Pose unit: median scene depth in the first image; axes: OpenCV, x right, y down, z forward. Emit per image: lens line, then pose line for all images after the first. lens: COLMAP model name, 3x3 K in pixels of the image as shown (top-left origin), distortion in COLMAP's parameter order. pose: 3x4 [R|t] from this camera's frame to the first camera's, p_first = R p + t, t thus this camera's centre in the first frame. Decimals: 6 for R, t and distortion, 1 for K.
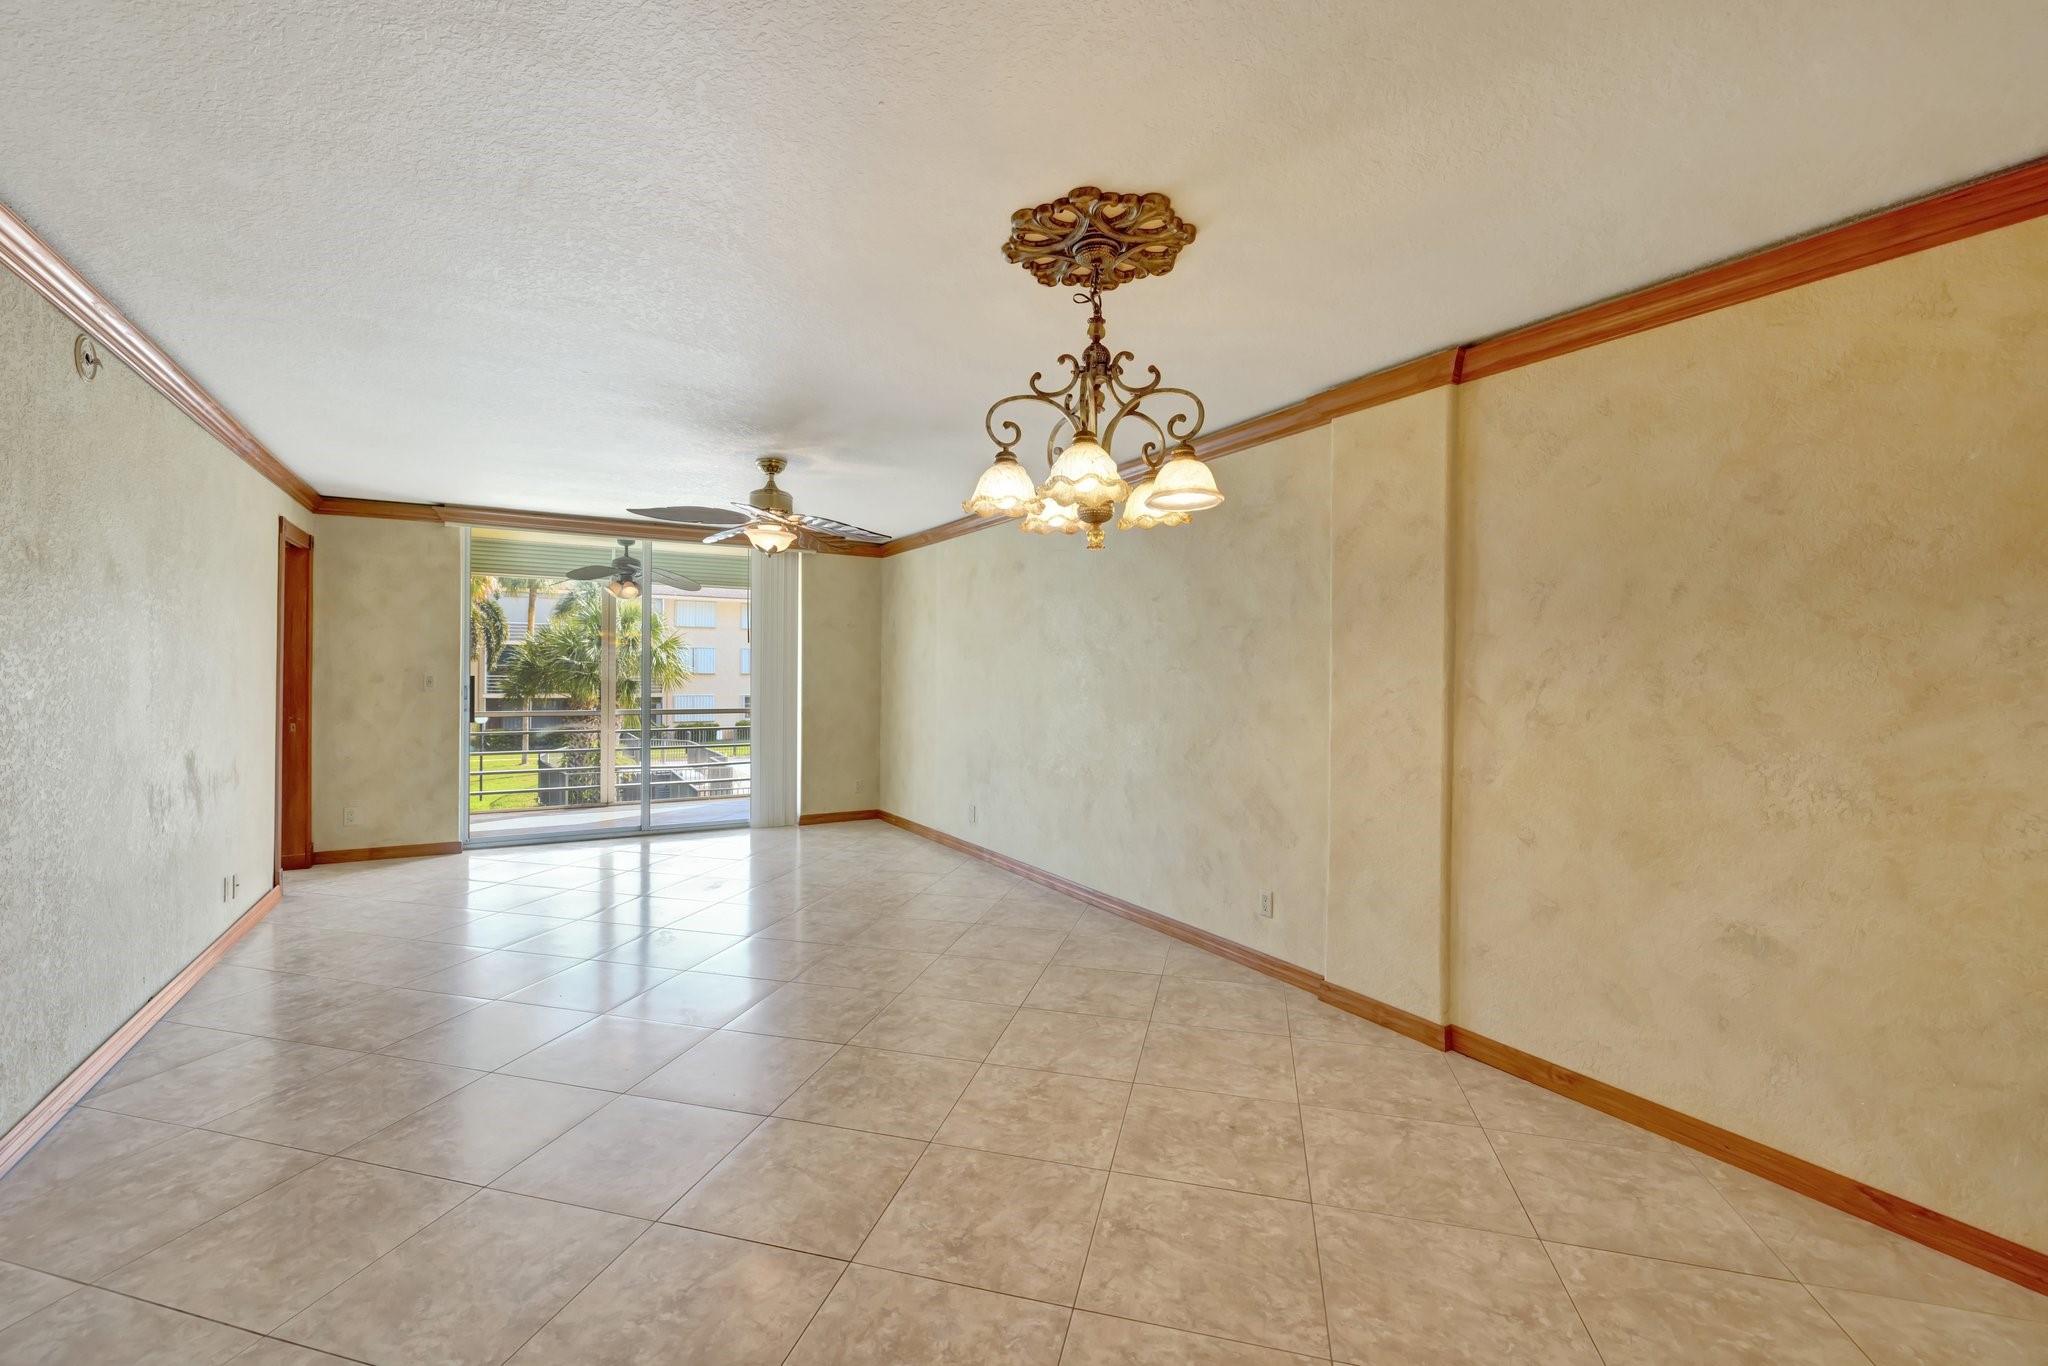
lens RADIAL K [[858.8, 0, 1024.0], [0, 858.8, 683.0], [0, 0, 1]] dist [0.002791, 0.000063]
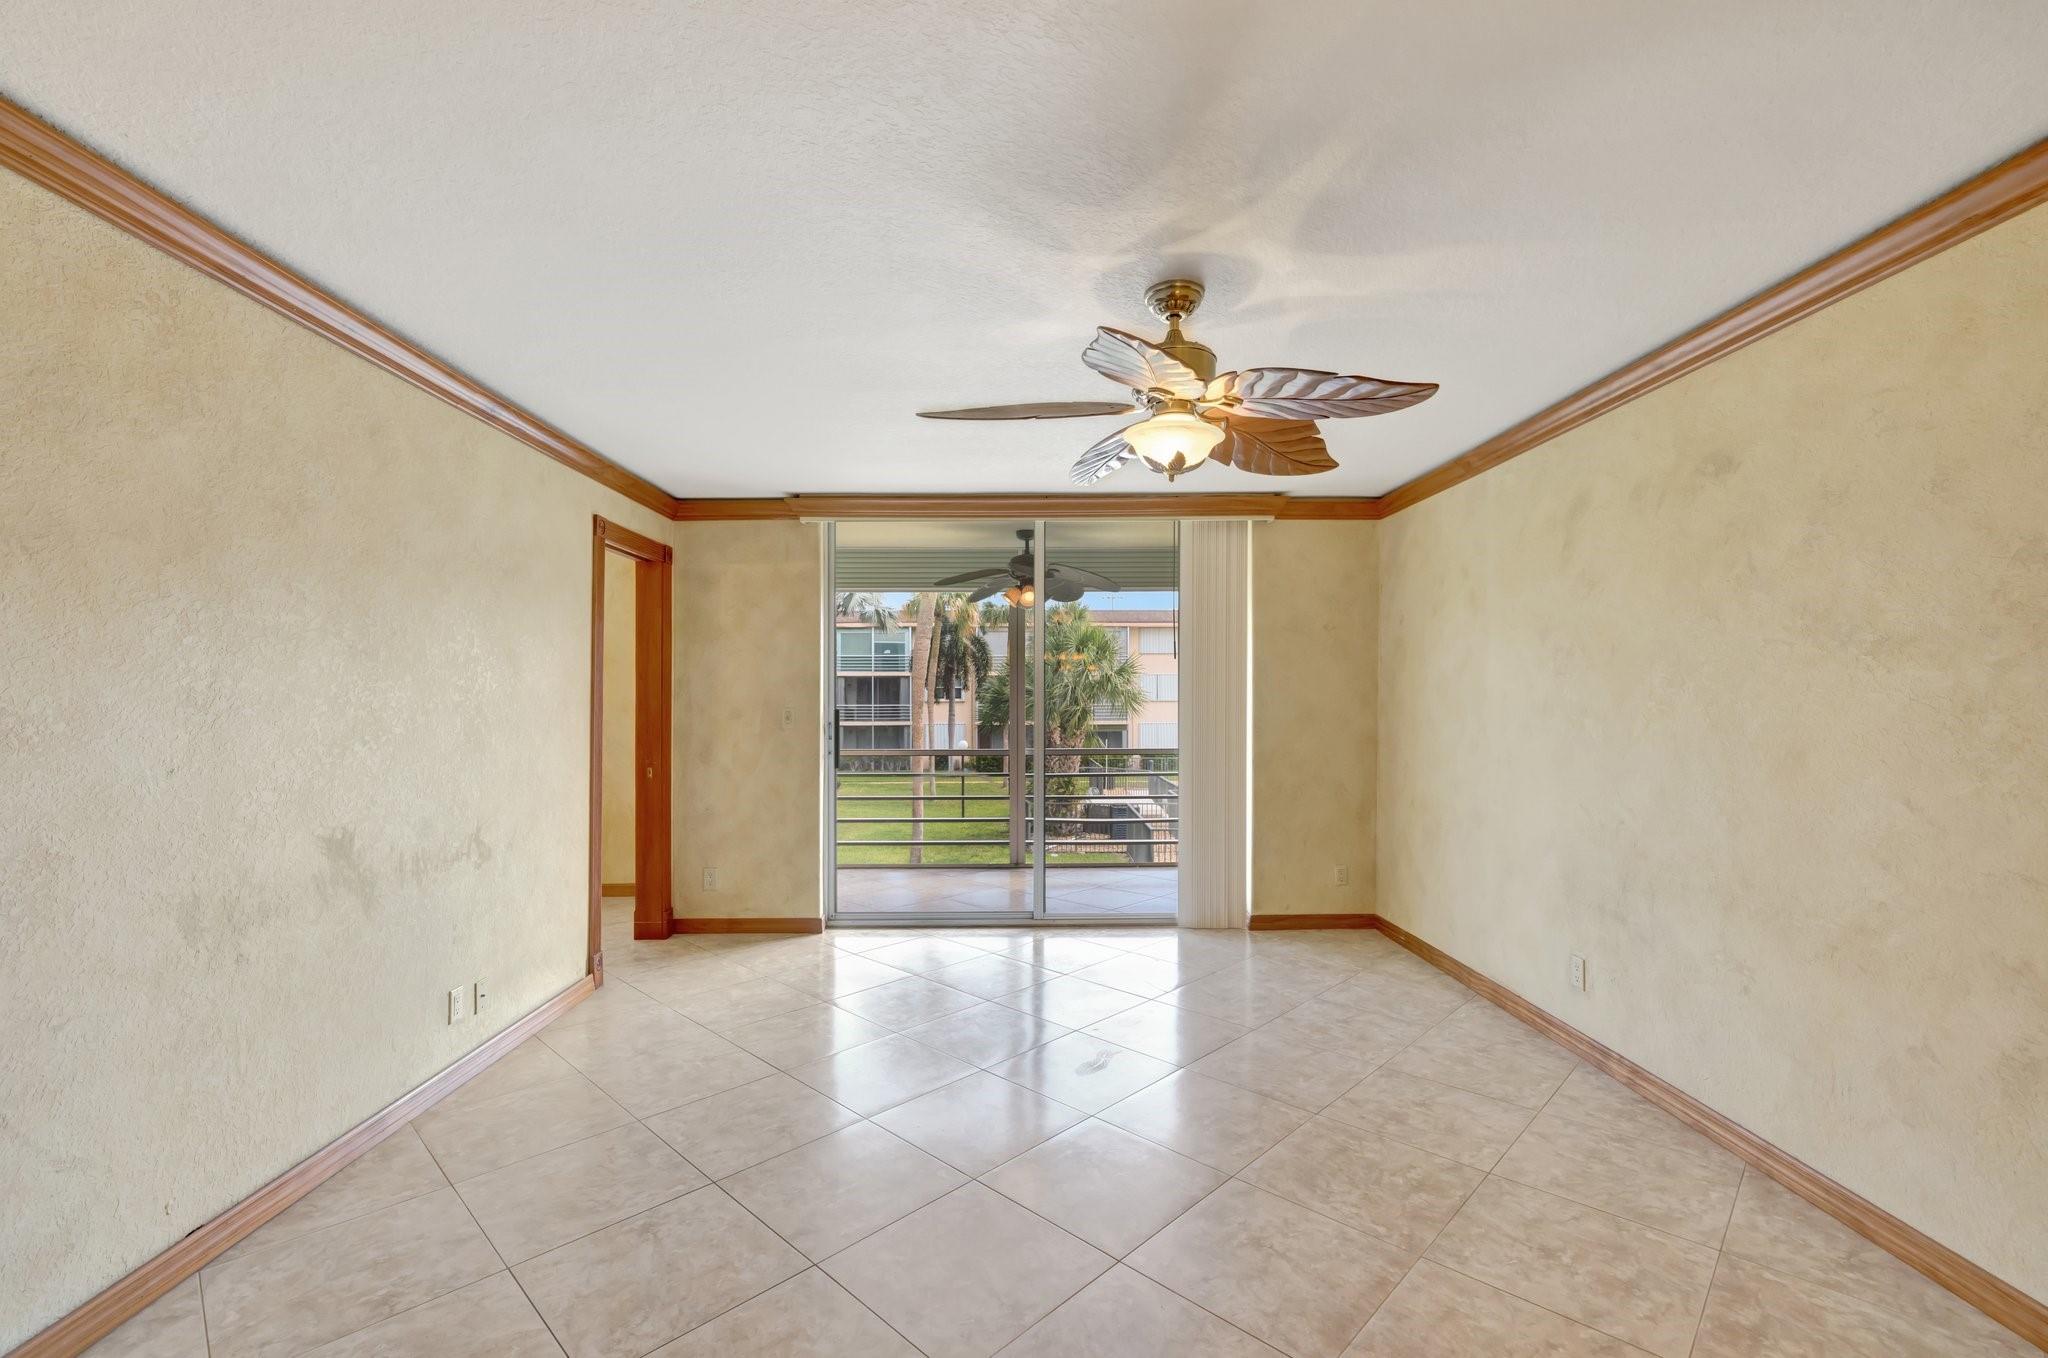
lens RADIAL K [[889.1, 0, 1026.1], [0, 889.1, 699.0], [0, 0, 1]] dist [0.012943, -0.000221]
pose [[0.865563, -0.012887, -0.500634, -0.080197], [0.007730, 0.999894, -0.012374, -0.006895], [0.500740, 0.006841, 0.865571, 0.394304]]
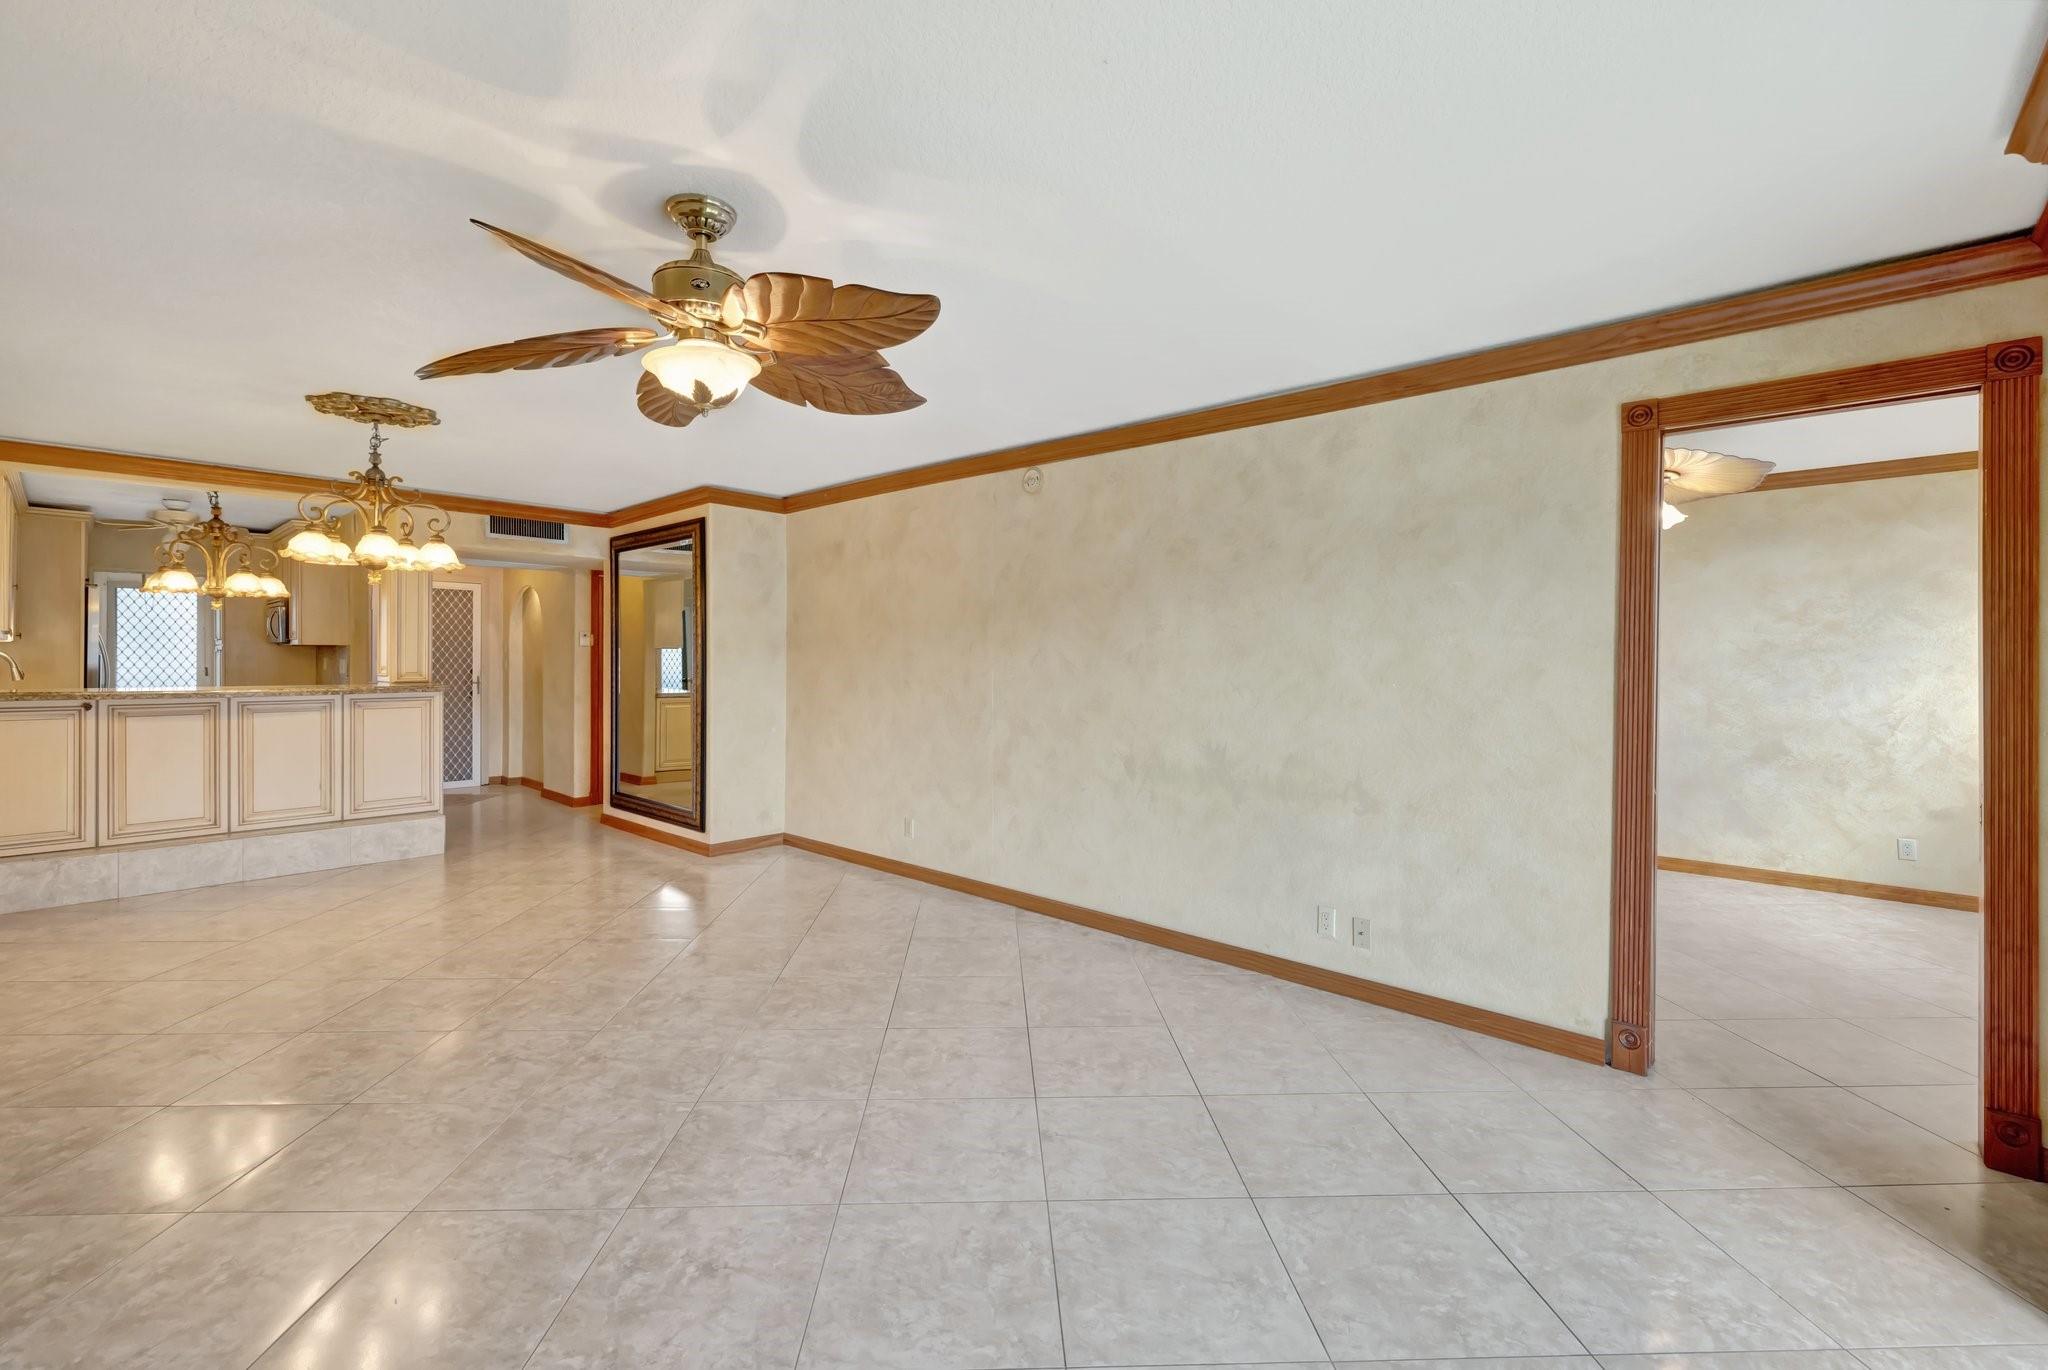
lens RADIAL K [[878.6, 0, 1019.1], [0, 878.6, 652.3], [0, 0, 1]] dist [0.000534, 0.000006]
pose [[-0.959994, -0.019146, -0.279365, -0.258399], [-0.020260, 0.999794, 0.001100, -0.017520], [0.279287, 0.006716, -0.960184, 1.195668]]
